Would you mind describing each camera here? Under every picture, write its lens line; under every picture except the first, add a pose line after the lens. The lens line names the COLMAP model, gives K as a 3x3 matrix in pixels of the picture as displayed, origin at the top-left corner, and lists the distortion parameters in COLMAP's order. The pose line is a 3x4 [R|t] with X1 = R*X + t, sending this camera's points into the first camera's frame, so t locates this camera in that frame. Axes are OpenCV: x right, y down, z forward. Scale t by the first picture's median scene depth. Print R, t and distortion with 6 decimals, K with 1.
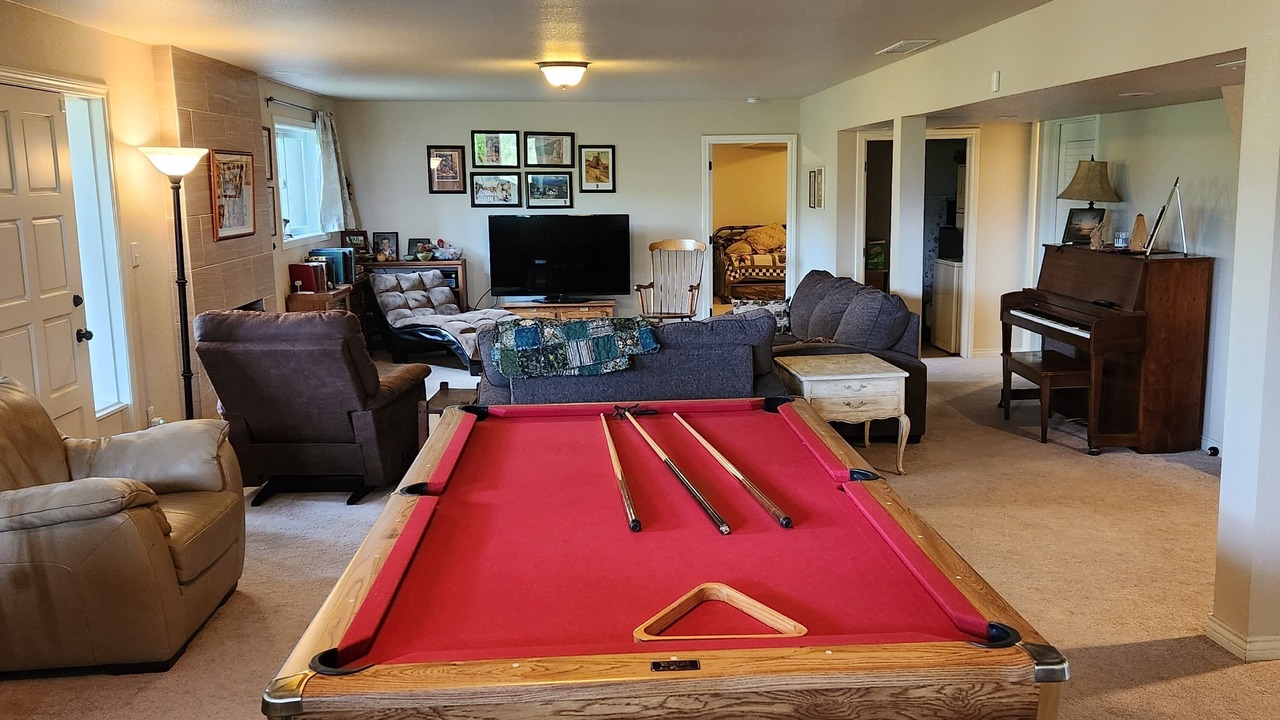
lens RADIAL K [[1098.4, 0, 641.7], [0, 1098.4, 363.7], [0, 0, 1]] dist [0.047773, -0.002101]
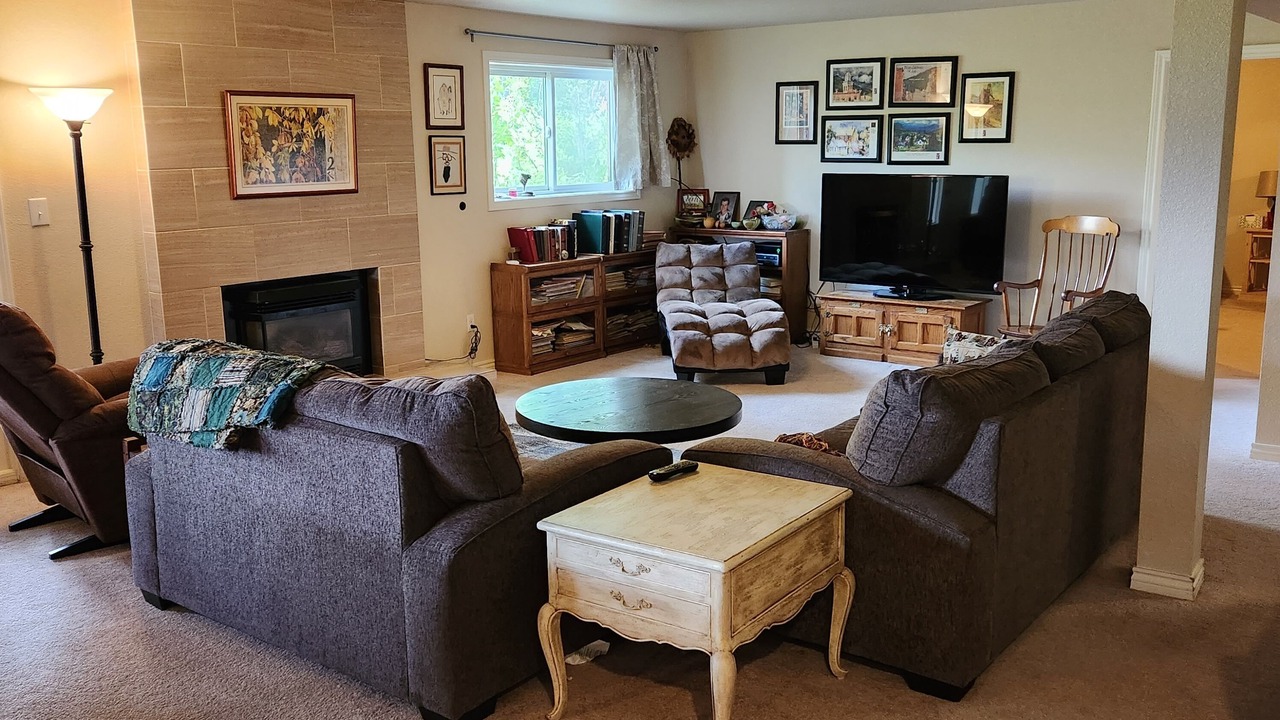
lens RADIAL K [[1098.4, 0, 639.8], [0, 1098.4, 351.1], [0, 0, 1]] dist [0.047773, -0.002101]
pose [[0.761842, 0.125719, -0.635446, 0.252936], [-0.103571, 0.992006, 0.072090, -0.054252], [0.639429, 0.010892, 0.768773, 0.334844]]
